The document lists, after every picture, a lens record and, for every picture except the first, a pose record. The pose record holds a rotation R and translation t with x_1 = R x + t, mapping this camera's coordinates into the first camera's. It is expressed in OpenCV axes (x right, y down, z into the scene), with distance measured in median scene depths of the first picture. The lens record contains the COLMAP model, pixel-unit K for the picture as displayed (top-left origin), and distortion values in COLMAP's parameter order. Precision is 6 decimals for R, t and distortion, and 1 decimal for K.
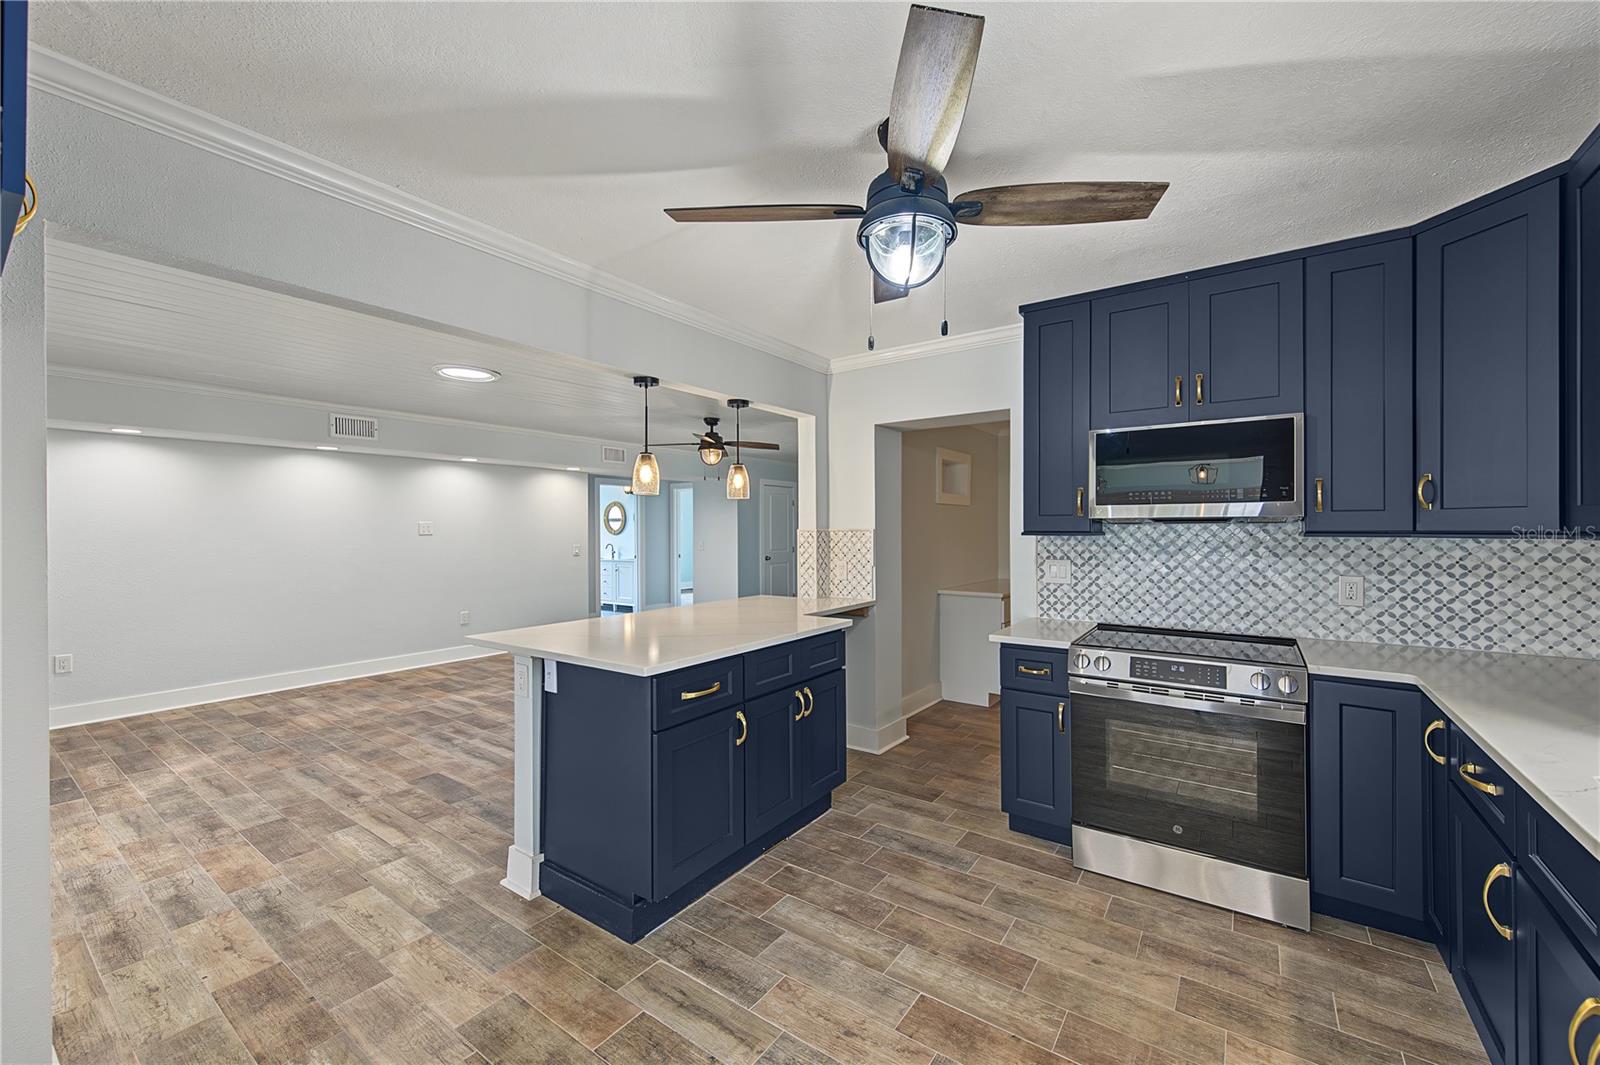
lens RADIAL K [[629.0, 0, 797.9], [0, 629.0, 523.9], [0, 0, 1]] dist [0.007575, -0.002393]
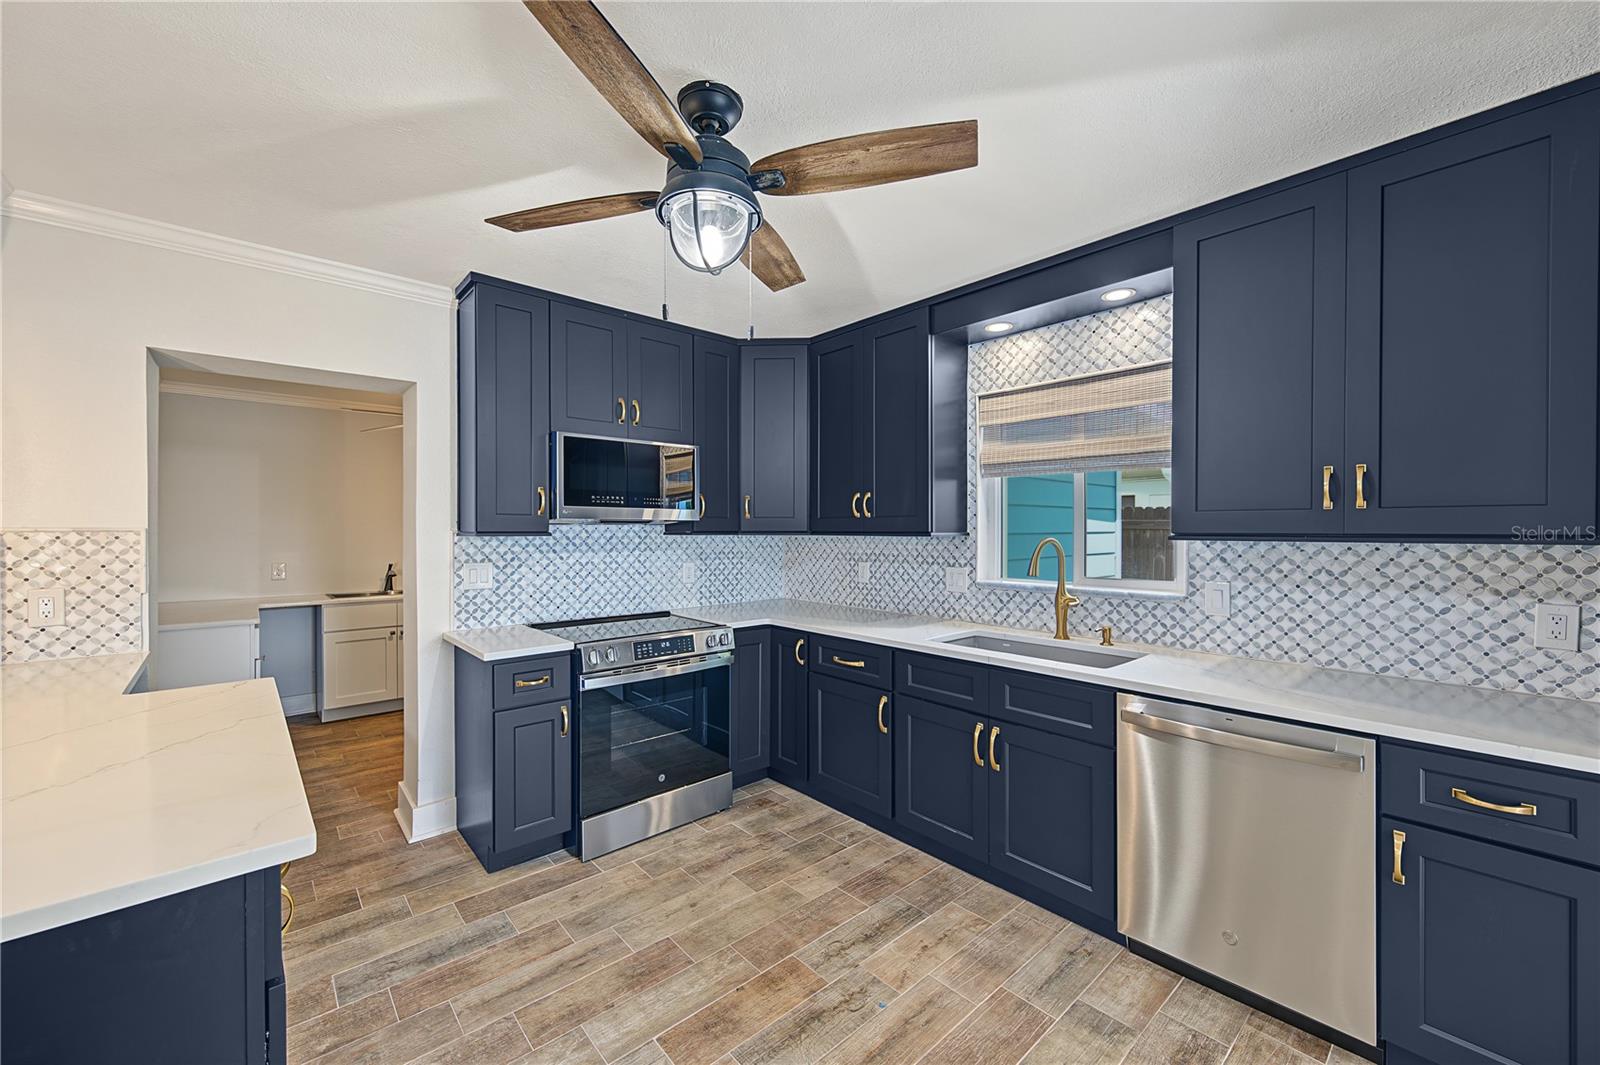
lens RADIAL K [[629.0, 0, 803.9], [0, 629.0, 530.6], [0, 0, 1]] dist [0.007575, -0.002393]
pose [[0.217101, 0.001442, 0.976148, -0.381454], [-0.008883, 0.999960, 0.000498, 0.005916], [-0.976109, -0.008780, 0.217105, 0.353436]]
